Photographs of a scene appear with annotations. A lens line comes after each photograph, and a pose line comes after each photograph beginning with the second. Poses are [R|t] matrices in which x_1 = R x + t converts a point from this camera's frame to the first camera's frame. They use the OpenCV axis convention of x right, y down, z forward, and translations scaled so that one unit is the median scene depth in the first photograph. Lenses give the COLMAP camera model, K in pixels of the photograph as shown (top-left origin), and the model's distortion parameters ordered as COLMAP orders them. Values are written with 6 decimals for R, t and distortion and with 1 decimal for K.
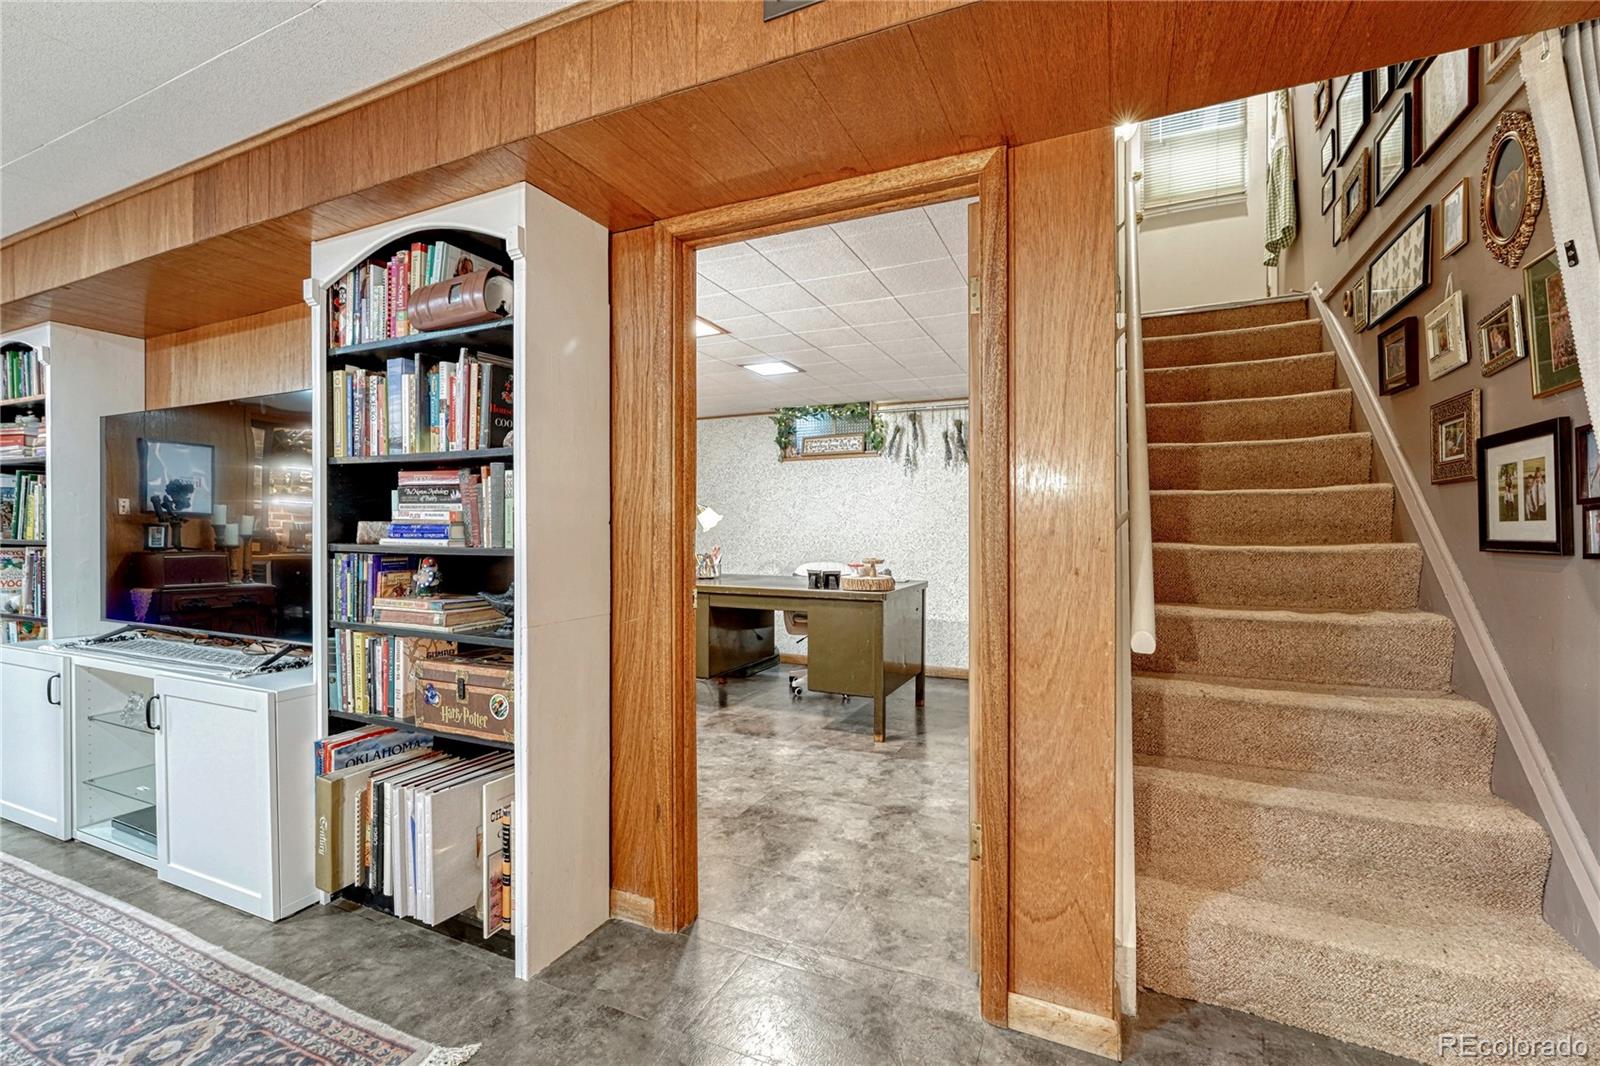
lens RADIAL K [[683.5, 0, 800.0], [0, 683.5, 533.0], [0, 0, 1]] dist [-0.000629, 0.000255]
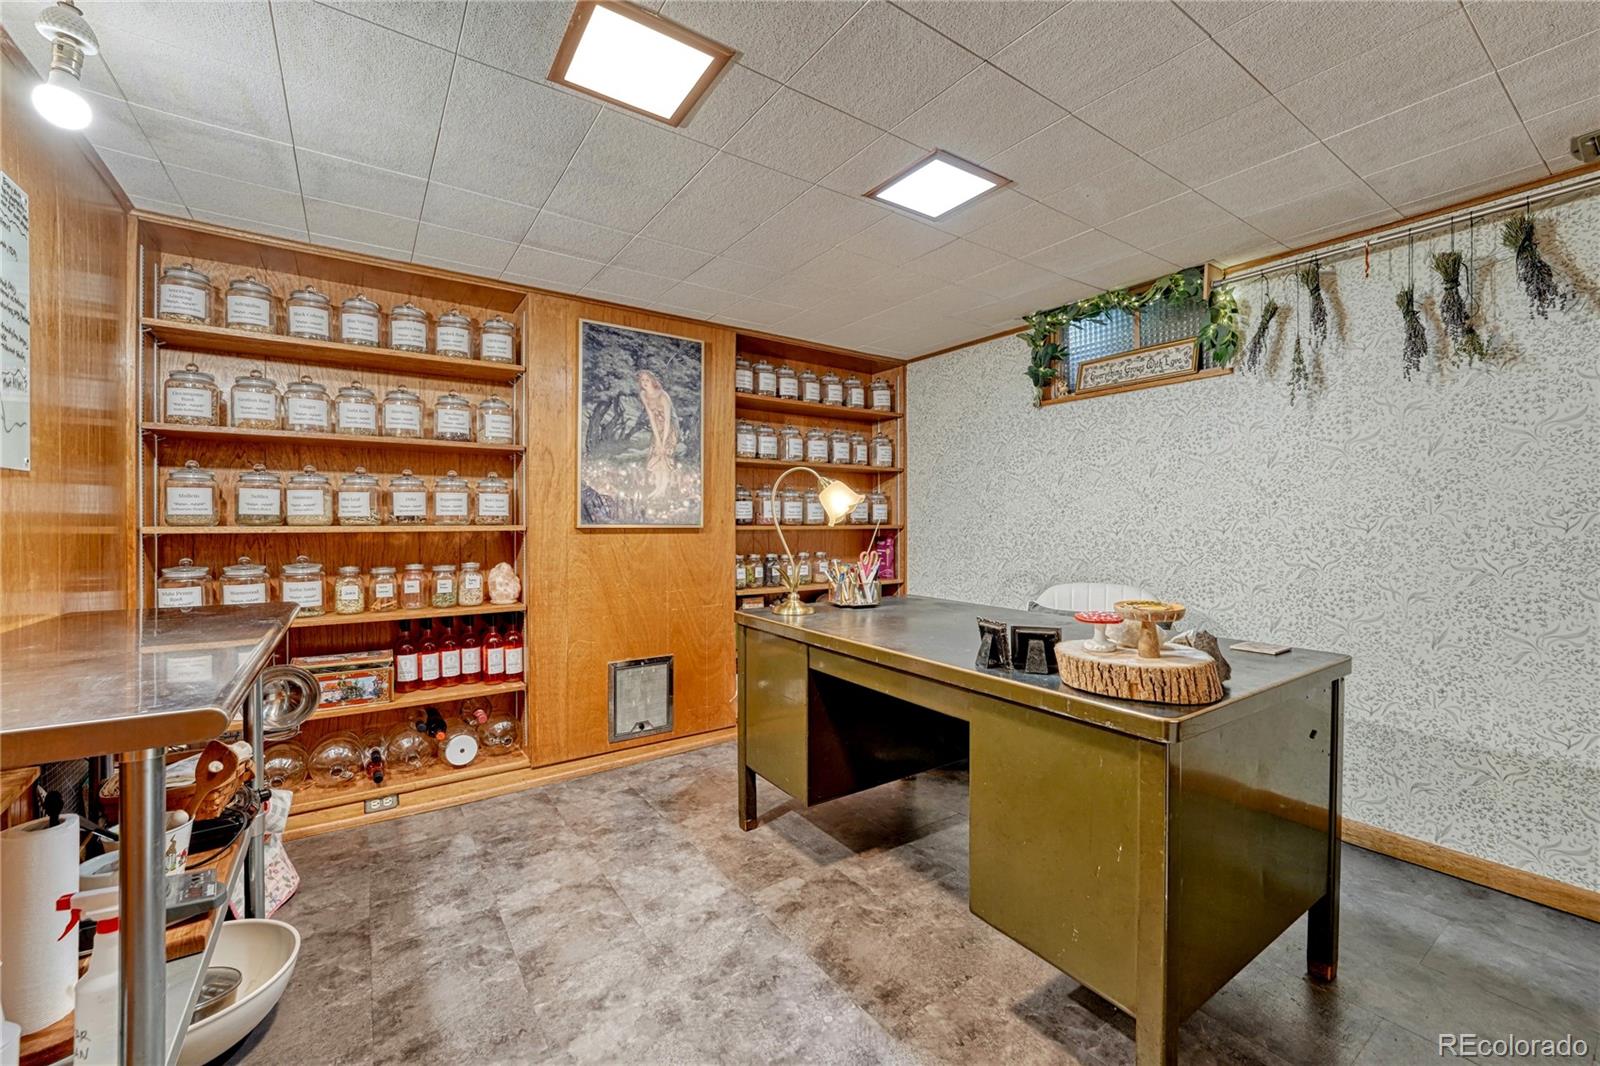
lens RADIAL K [[639.4, 0, 801.3], [0, 639.4, 523.9], [0, 0, 1]] dist [-0.012512, 0.000281]
pose [[0.860555, 0.001950, -0.509353, 0.086057], [-0.001537, 0.999998, 0.001233, -0.002761], [0.509355, -0.000278, 0.860557, 0.453338]]
